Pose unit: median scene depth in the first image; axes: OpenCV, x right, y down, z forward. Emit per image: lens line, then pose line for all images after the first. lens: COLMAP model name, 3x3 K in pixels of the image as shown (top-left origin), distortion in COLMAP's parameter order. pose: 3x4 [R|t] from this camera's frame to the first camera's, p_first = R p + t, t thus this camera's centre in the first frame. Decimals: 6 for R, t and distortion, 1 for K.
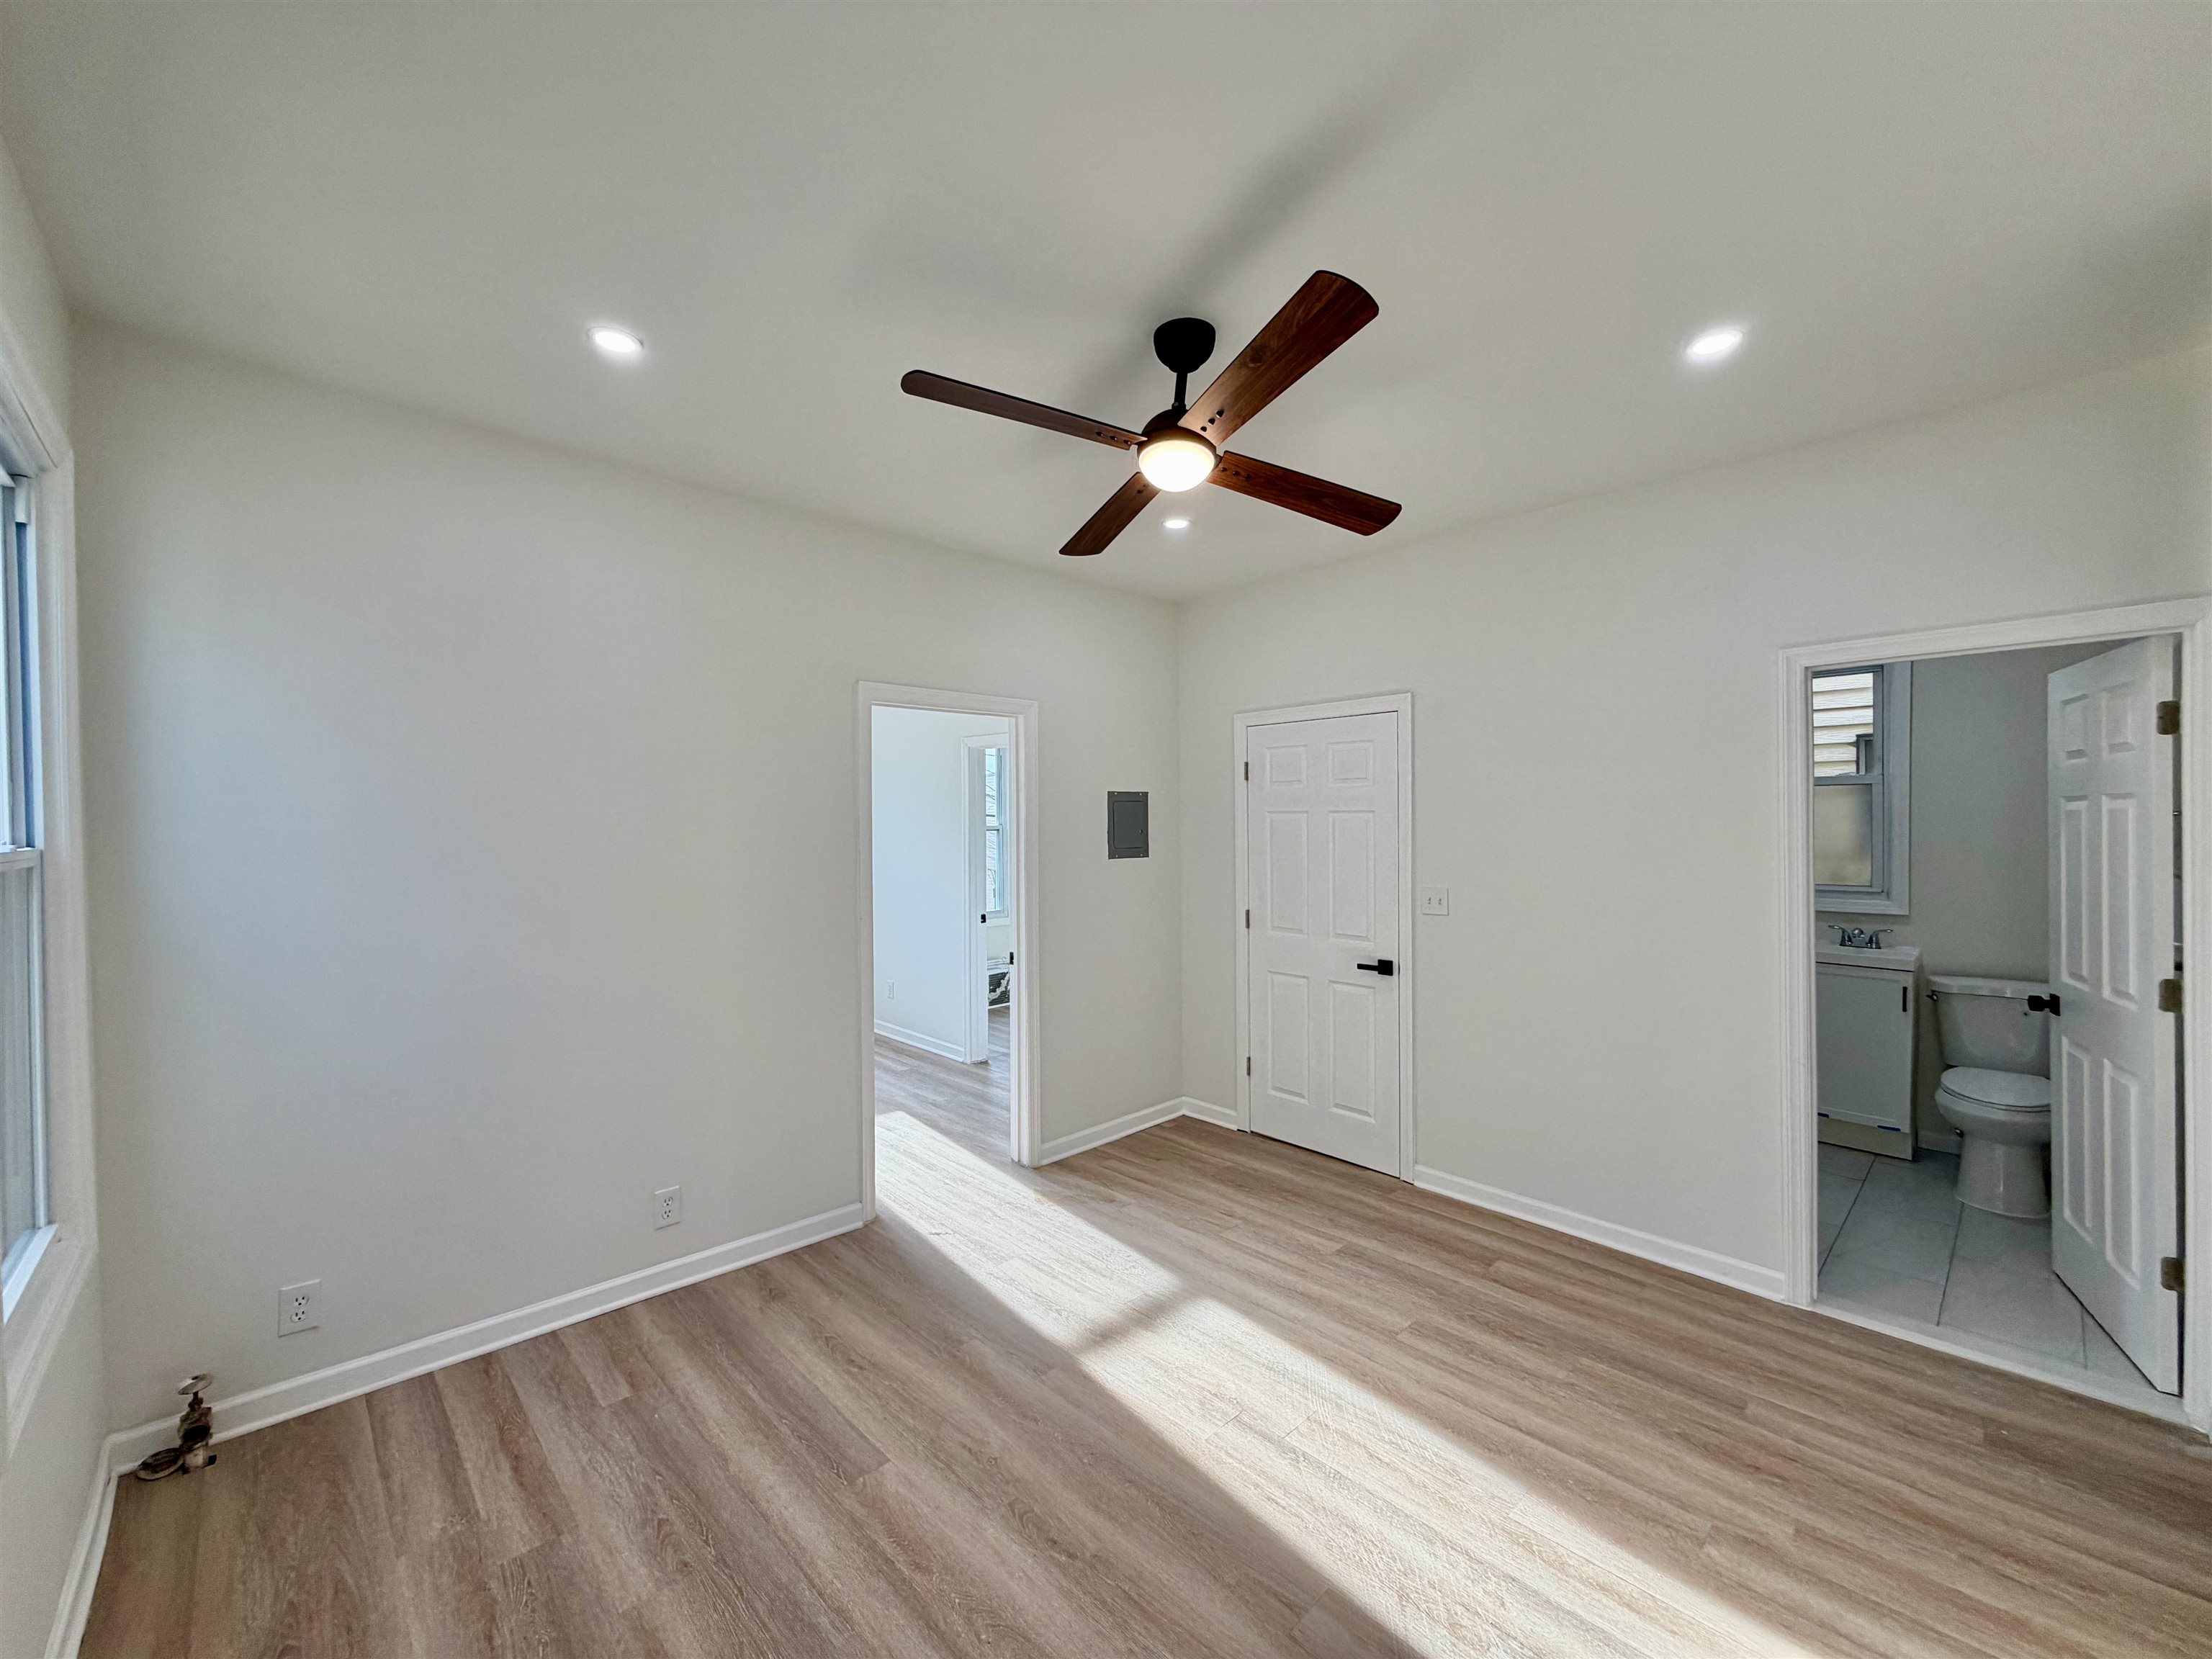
lens RADIAL K [[878.7, 0, 1095.3], [0, 878.7, 830.3], [0, 0, 1]] dist [0.000140, 0.000244]
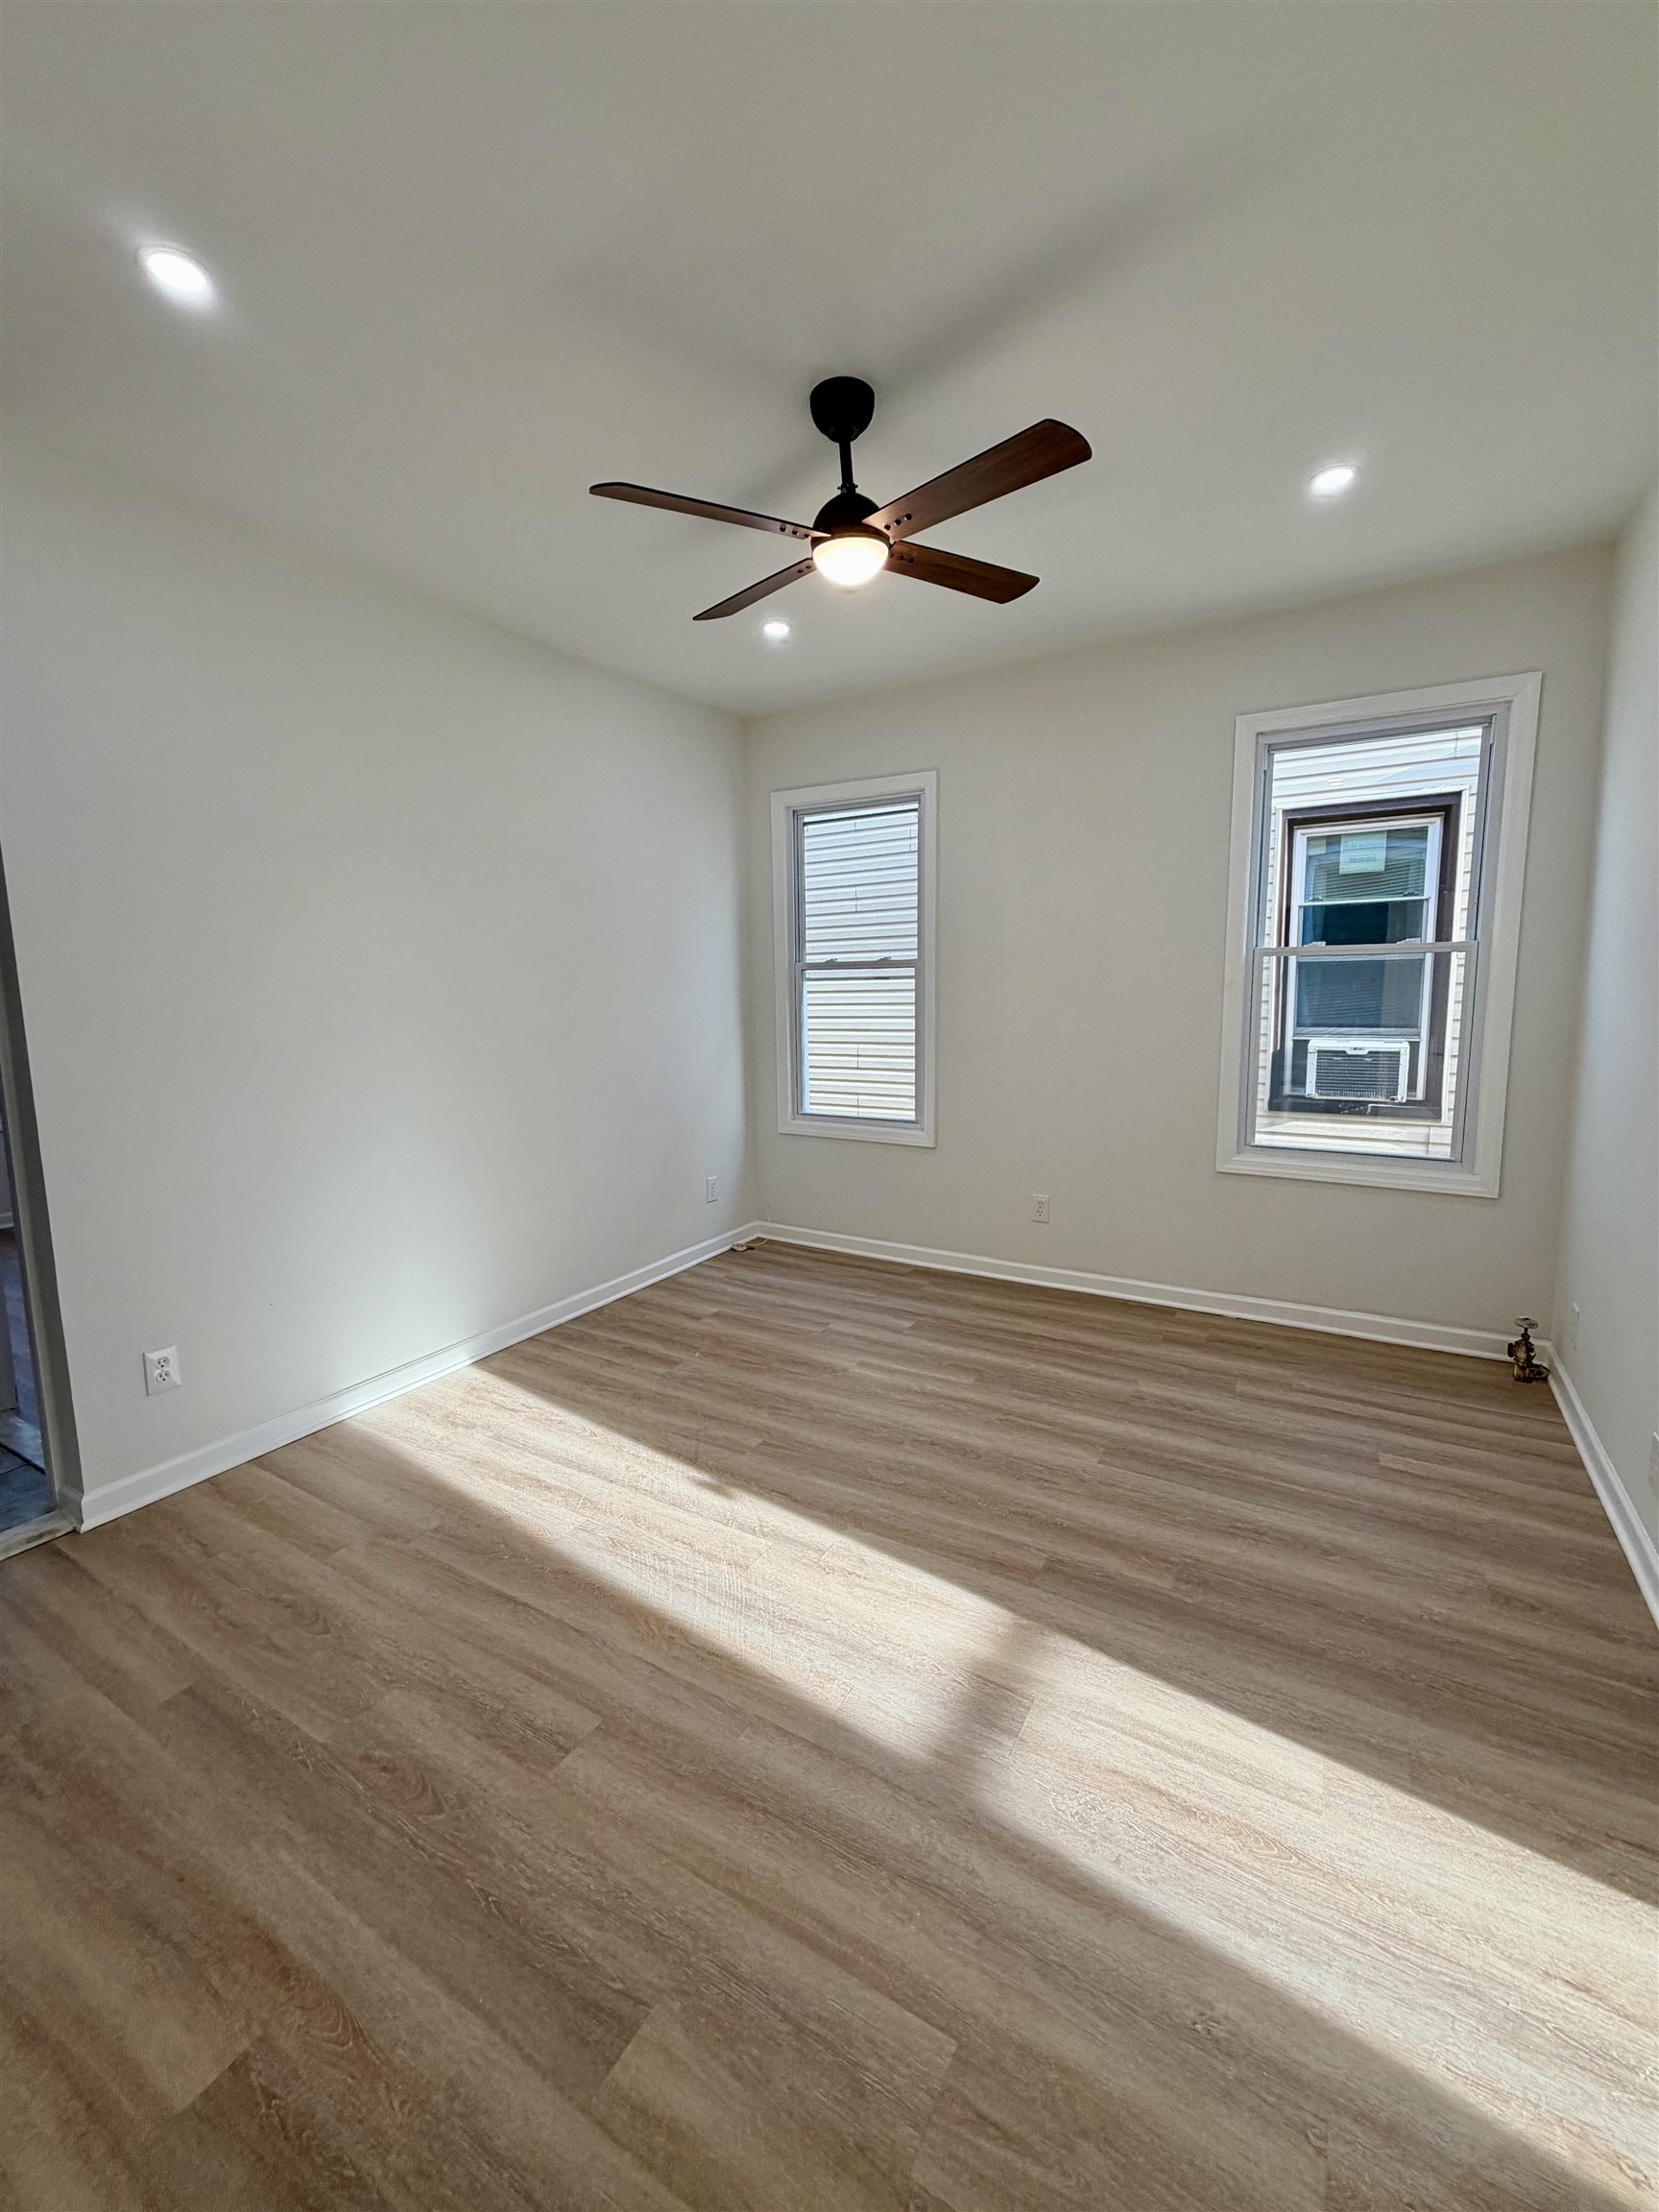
lens RADIAL K [[878.7, 0, 820.3], [0, 878.7, 1103.6], [0, 0, 1]] dist [0.000140, 0.000244]
pose [[-0.964056, 0.053850, -0.260186, 0.348698], [0.017347, 0.989914, 0.140606, 0.052425], [0.265133, 0.131038, -0.955266, 1.673183]]
